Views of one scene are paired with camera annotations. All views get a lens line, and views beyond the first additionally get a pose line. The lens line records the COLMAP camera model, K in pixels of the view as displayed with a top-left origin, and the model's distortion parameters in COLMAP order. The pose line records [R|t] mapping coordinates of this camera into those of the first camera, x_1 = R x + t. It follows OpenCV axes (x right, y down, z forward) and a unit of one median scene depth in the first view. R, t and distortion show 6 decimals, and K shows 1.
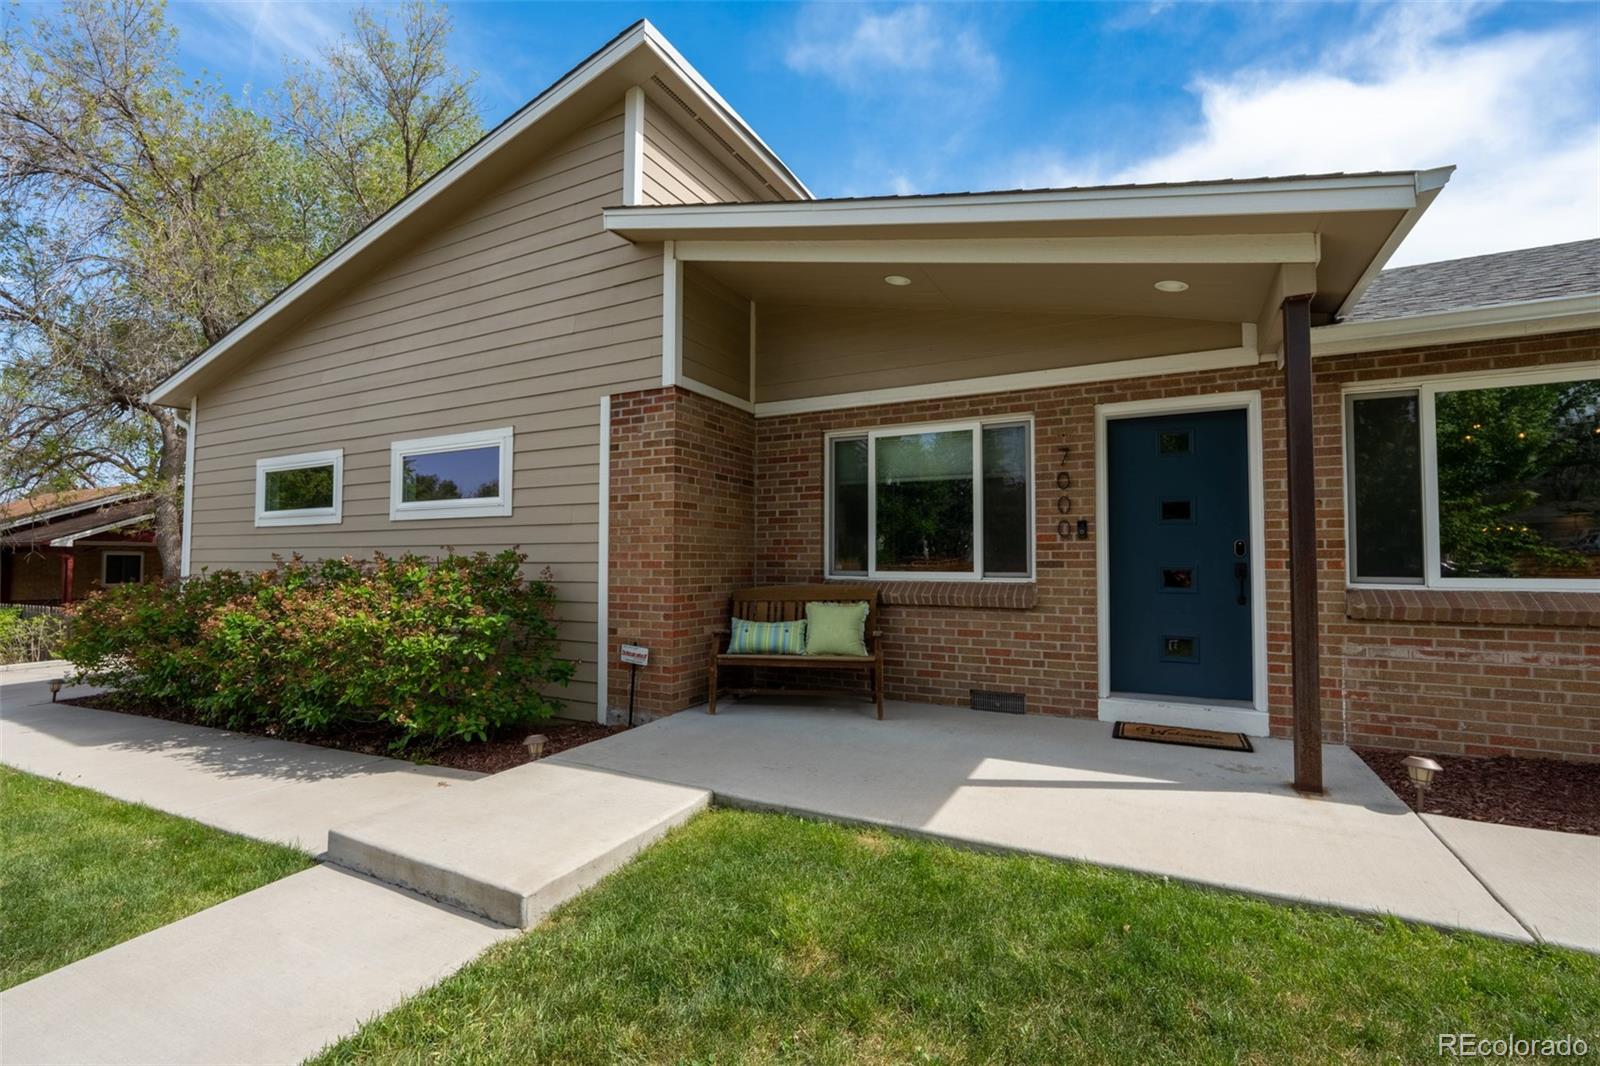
lens RADIAL K [[708.9, 0, 794.1], [0, 708.9, 535.7], [0, 0, 1]] dist [-0.011138, 0.002415]
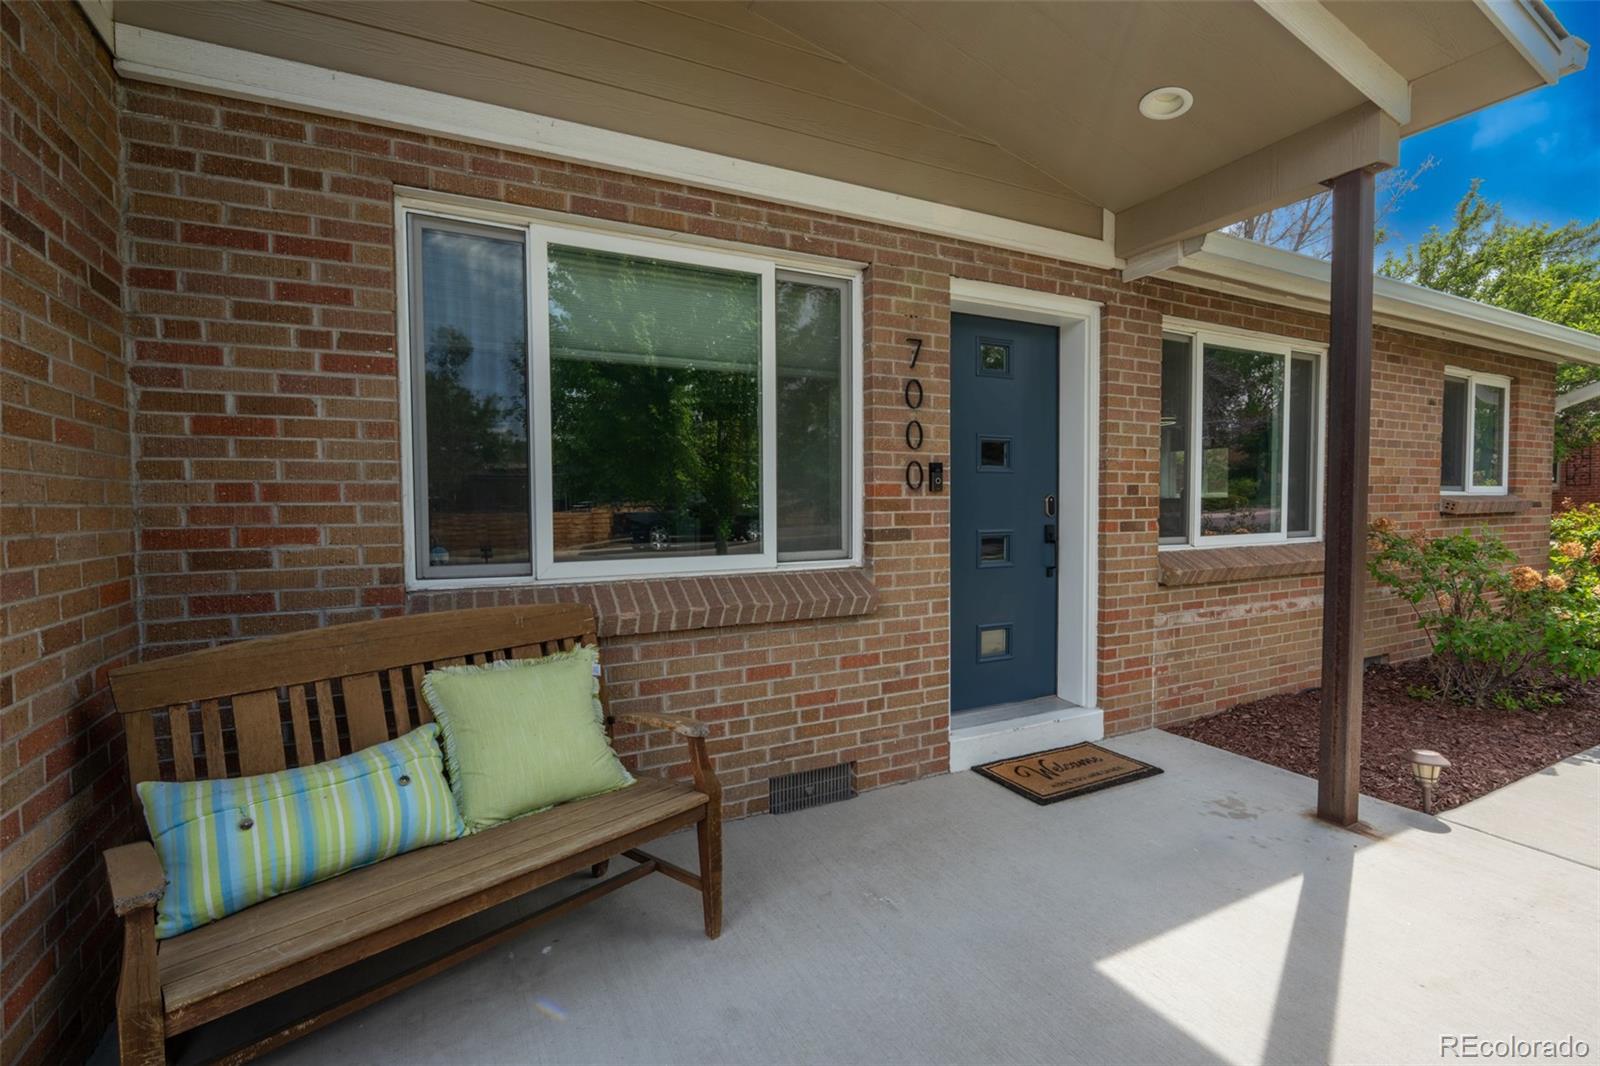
lens RADIAL K [[708.9, 0, 788.3], [0, 708.9, 536.1], [0, 0, 1]] dist [-0.011138, 0.002415]
pose [[0.583914, -0.044983, 0.810568, -0.158783], [-0.019304, 0.997412, 0.069258, 0.002029], [-0.811586, -0.056087, 0.581534, 0.687434]]
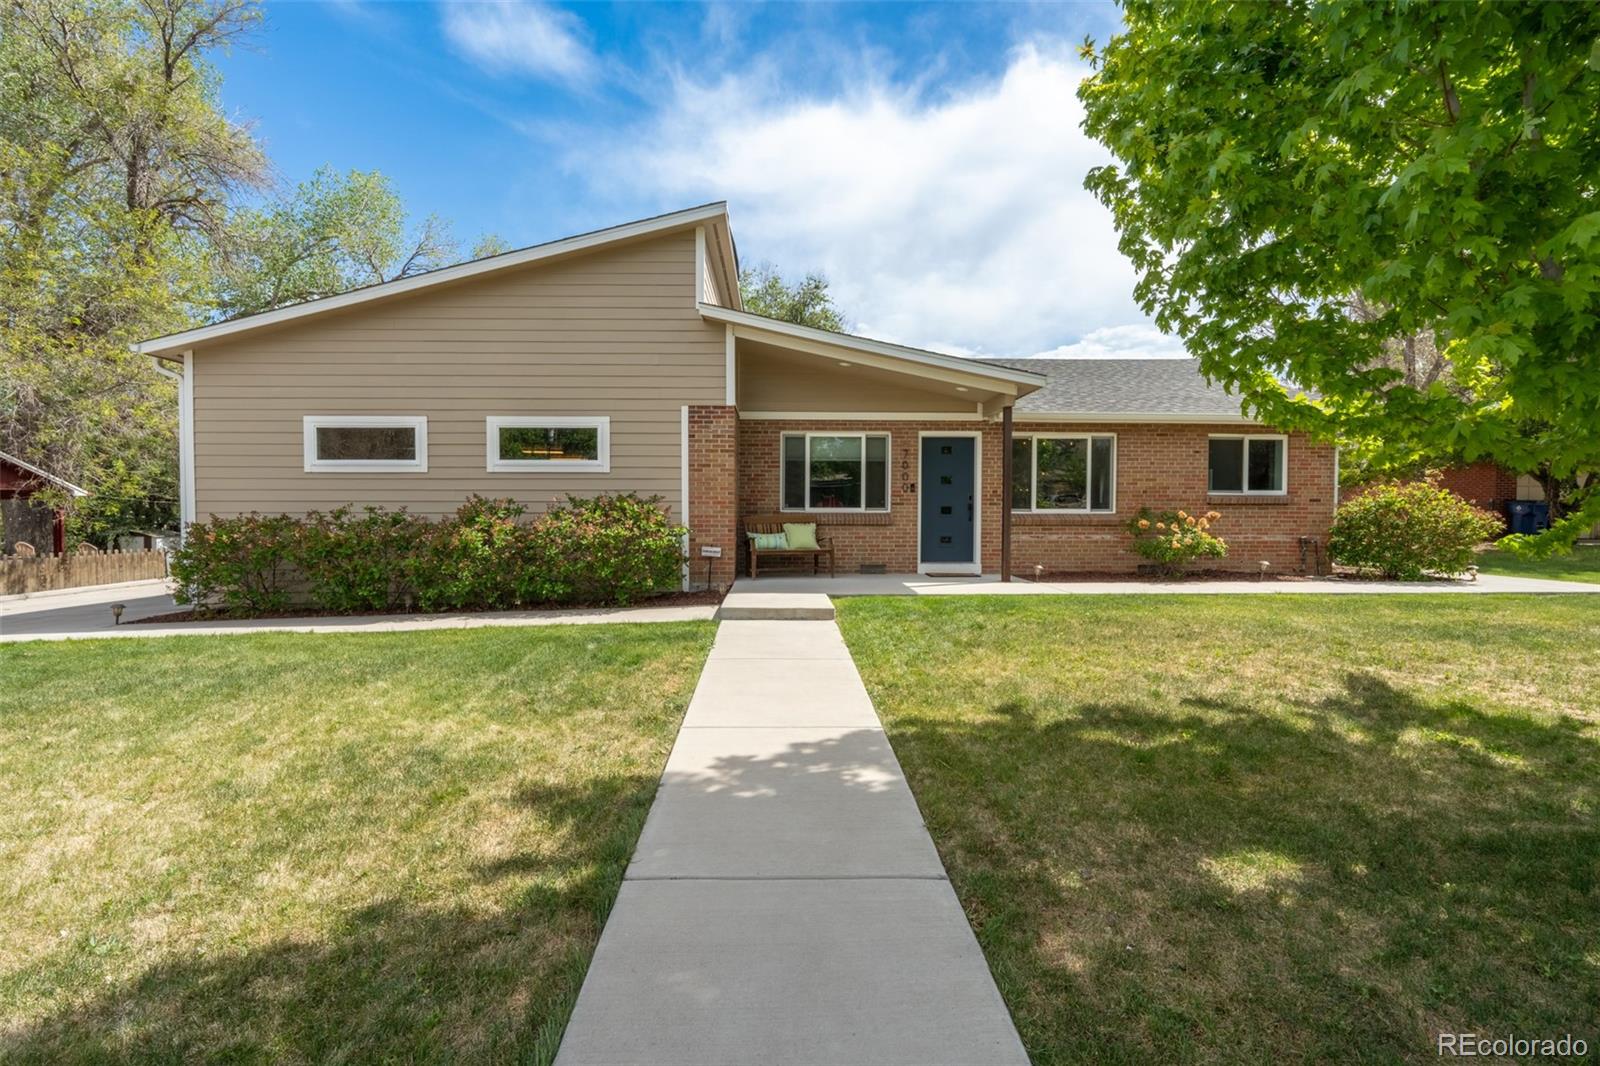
lens RADIAL K [[752.9, 0, 802.2], [0, 752.9, 547.8], [0, 0, 1]] dist [0.000481, 0.000189]
pose [[0.868023, -0.020474, 0.496102, -0.971982], [-0.017314, 0.997294, 0.071452, 0.014016], [-0.496223, -0.070611, 0.865319, -0.796416]]
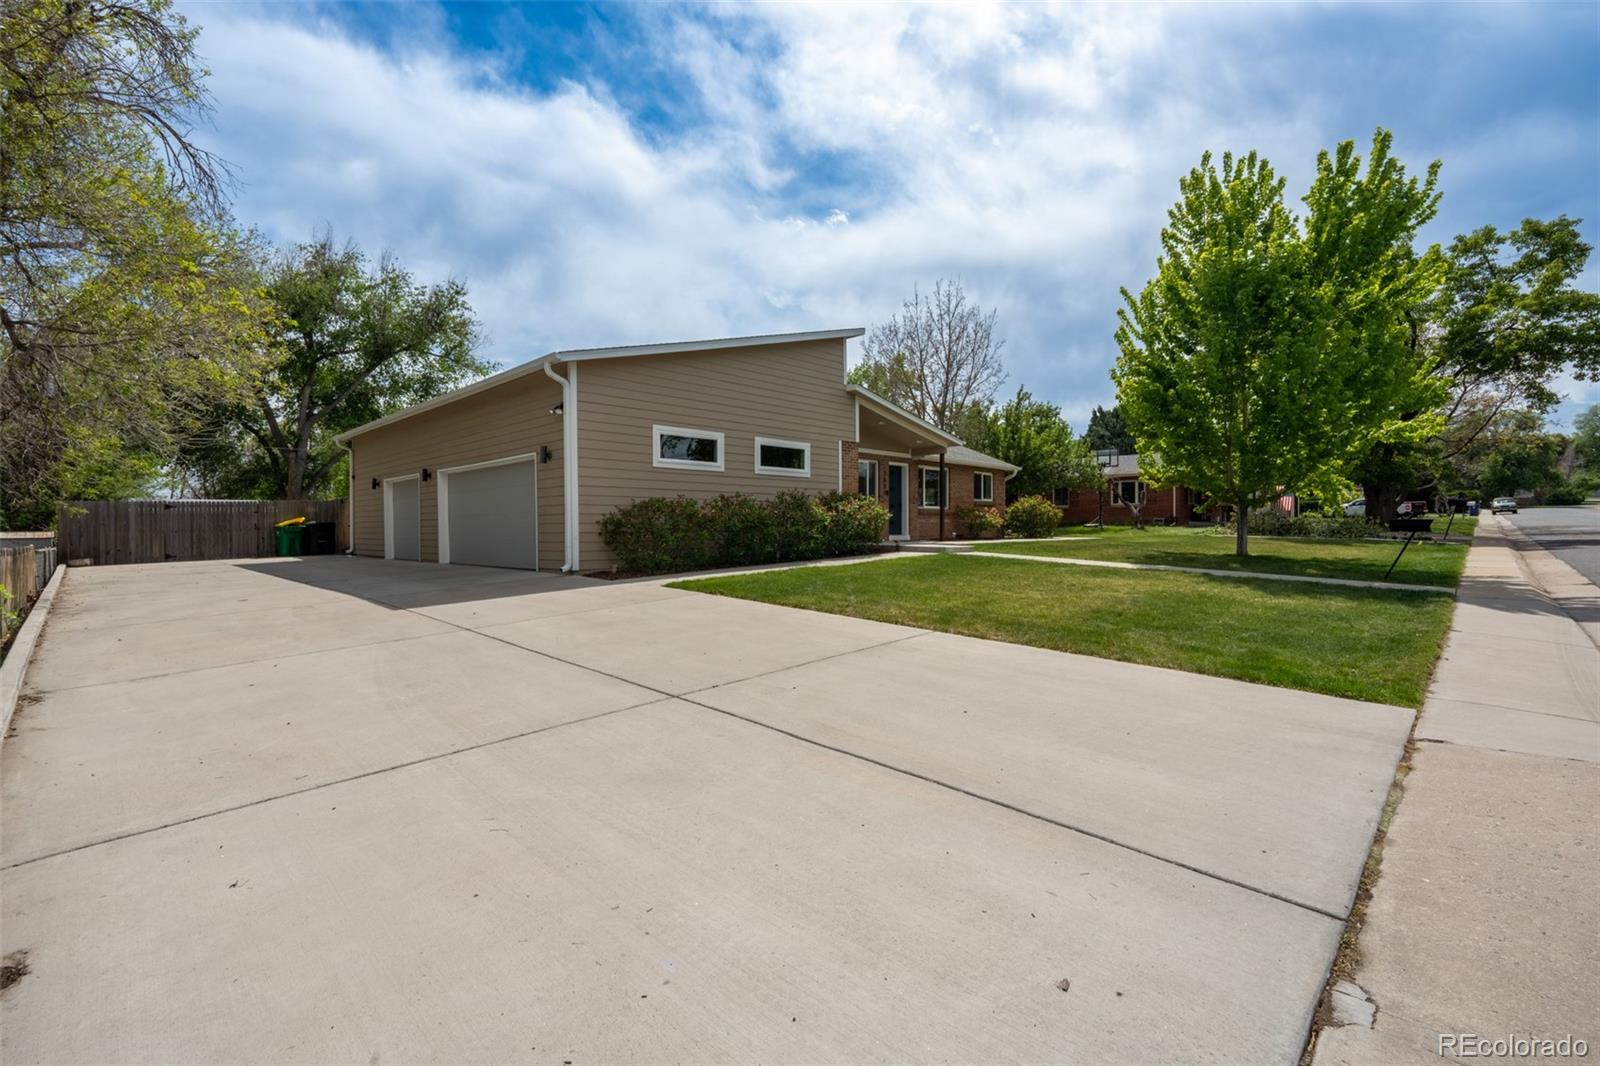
lens RADIAL K [[708.9, 0, 801.1], [0, 708.9, 531.1], [0, 0, 1]] dist [-0.011138, 0.002415]
pose [[0.281818, -0.008785, 0.959428, -3.263143], [-0.035711, 0.999169, 0.019638, 0.133787], [-0.958803, -0.039796, 0.281270, 0.316837]]
